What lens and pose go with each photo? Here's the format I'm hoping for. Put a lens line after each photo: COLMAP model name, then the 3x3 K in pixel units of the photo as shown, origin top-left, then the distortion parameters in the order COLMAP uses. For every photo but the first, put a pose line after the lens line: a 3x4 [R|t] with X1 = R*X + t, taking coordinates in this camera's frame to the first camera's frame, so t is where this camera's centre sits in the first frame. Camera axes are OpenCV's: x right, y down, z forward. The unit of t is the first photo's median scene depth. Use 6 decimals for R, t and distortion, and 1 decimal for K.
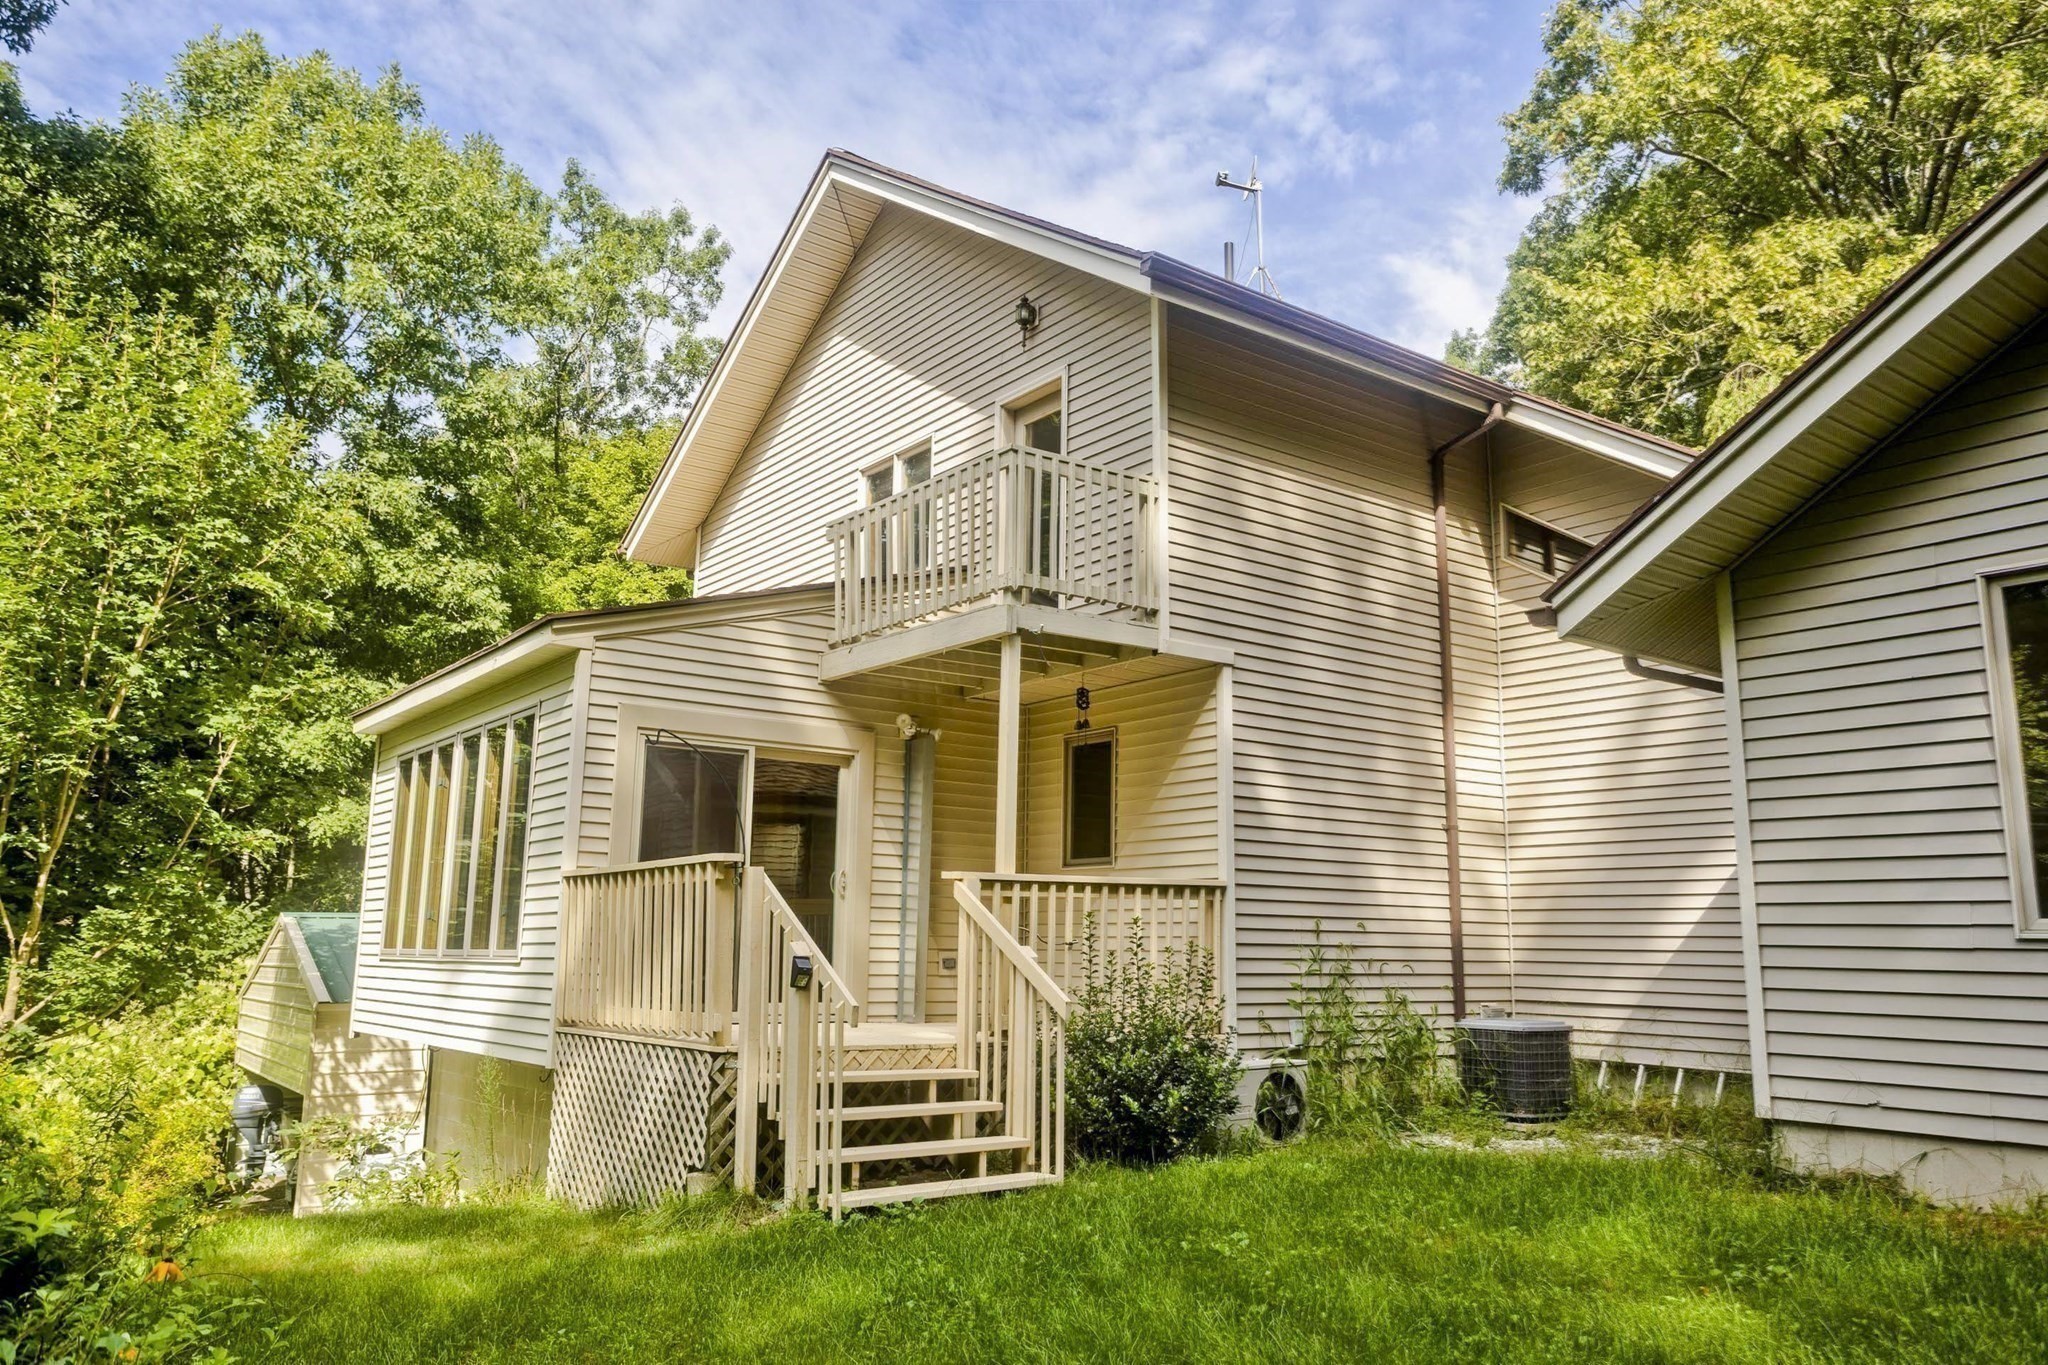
lens RADIAL K [[1488.1, 0, 1024.0], [0, 1488.1, 682.5], [0, 0, 1]] dist [0.000100, -0.000083]
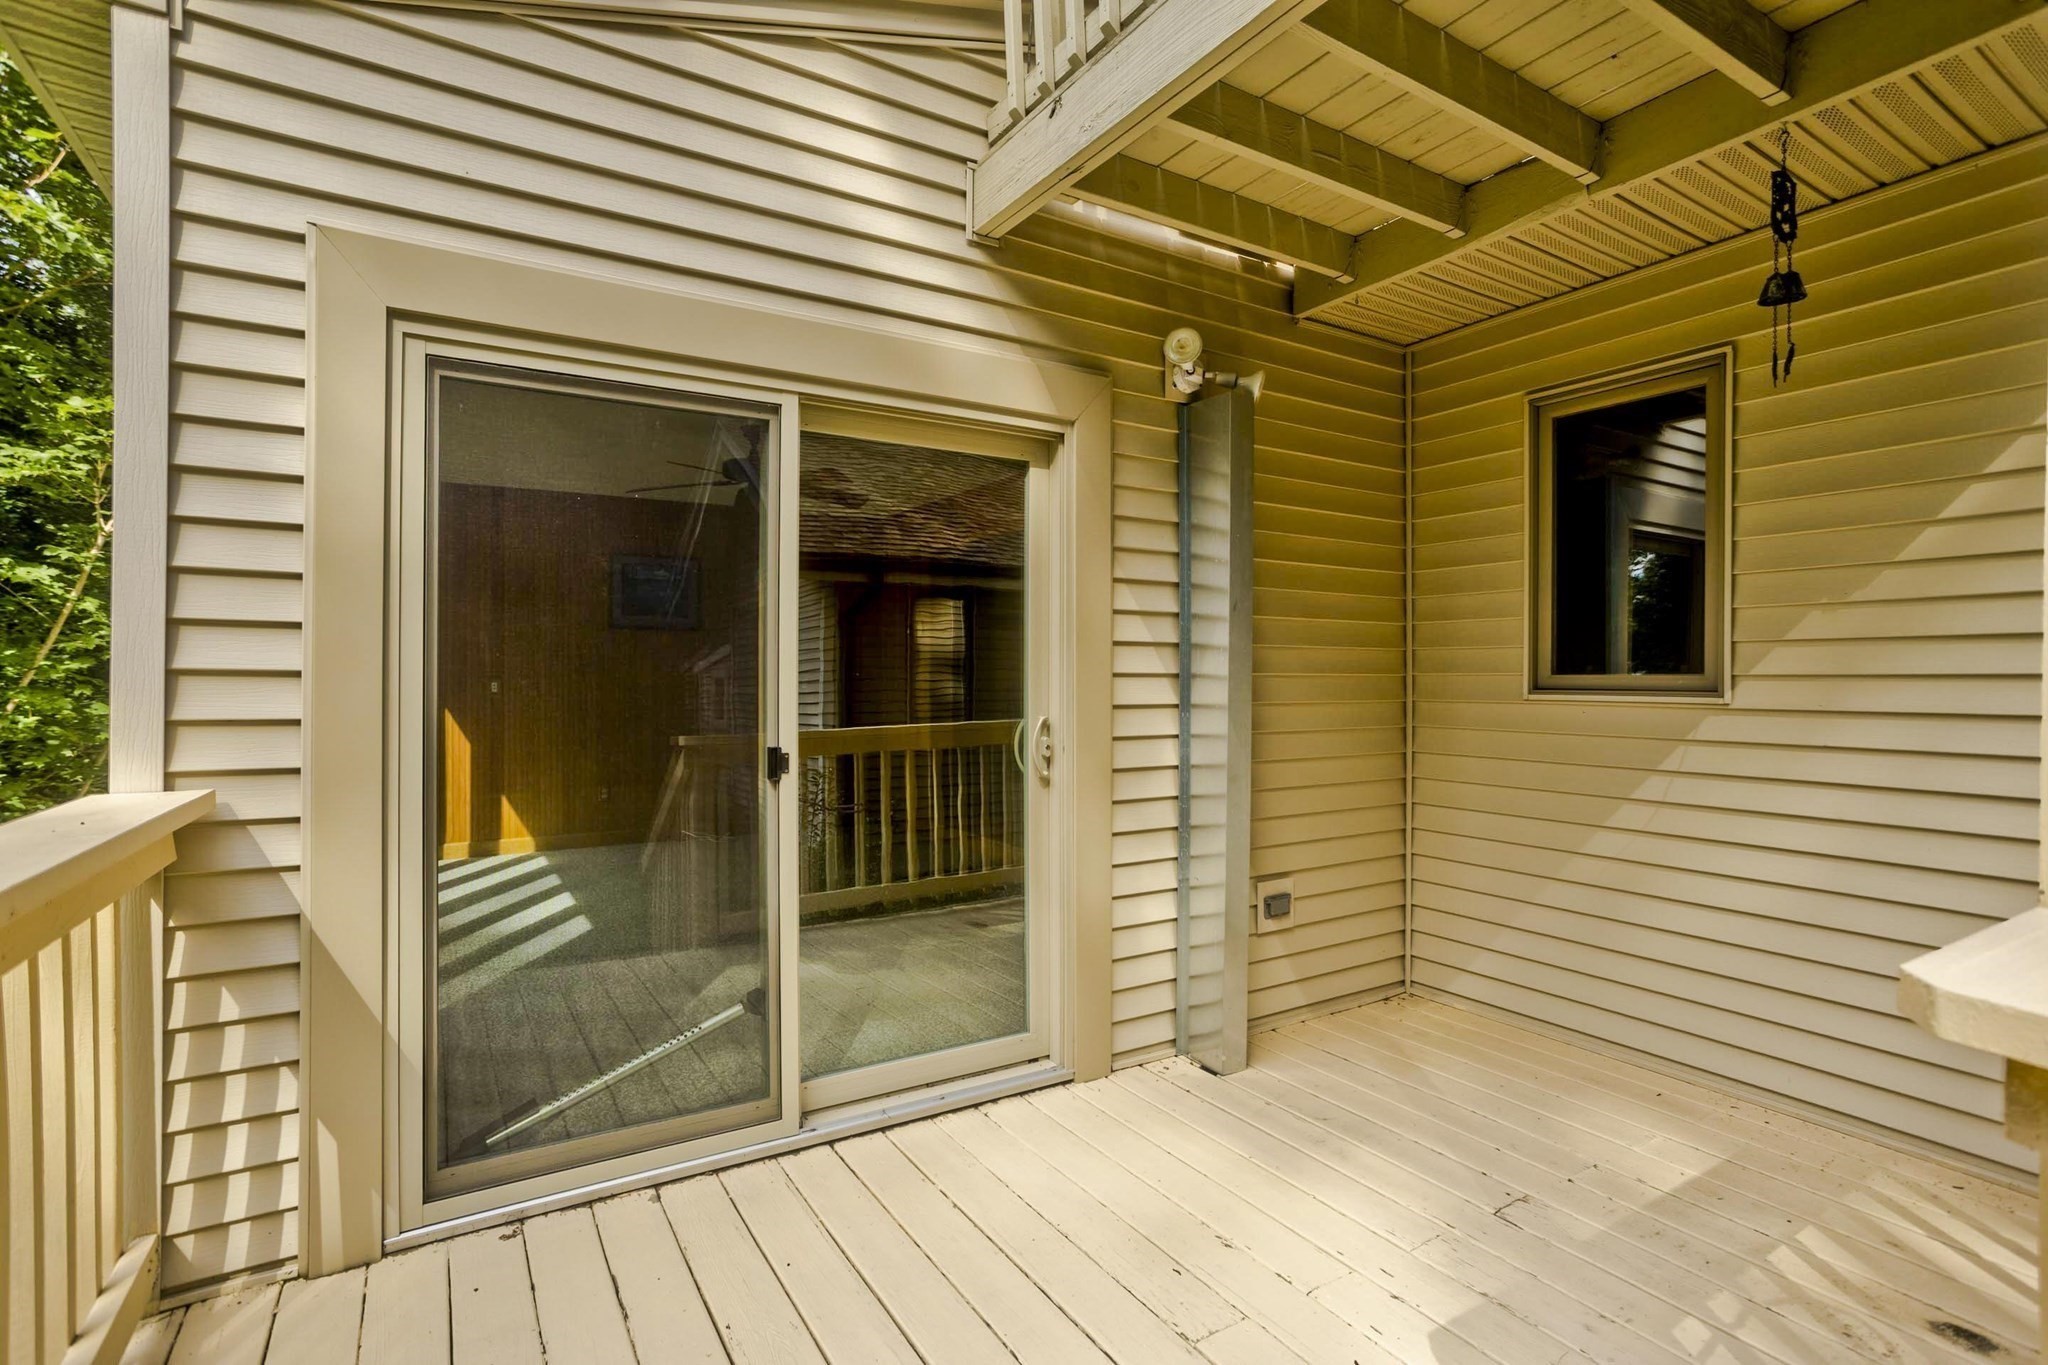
lens RADIAL K [[998.3, 0, 1027.1], [0, 998.3, 671.6], [0, 0, 1]] dist [-0.049331, 0.028555]
pose [[0.995632, -0.012103, -0.092579, -0.099067], [0.027866, 0.984890, 0.170925, 0.065676], [0.089111, -0.172759, 0.980925, 0.720492]]
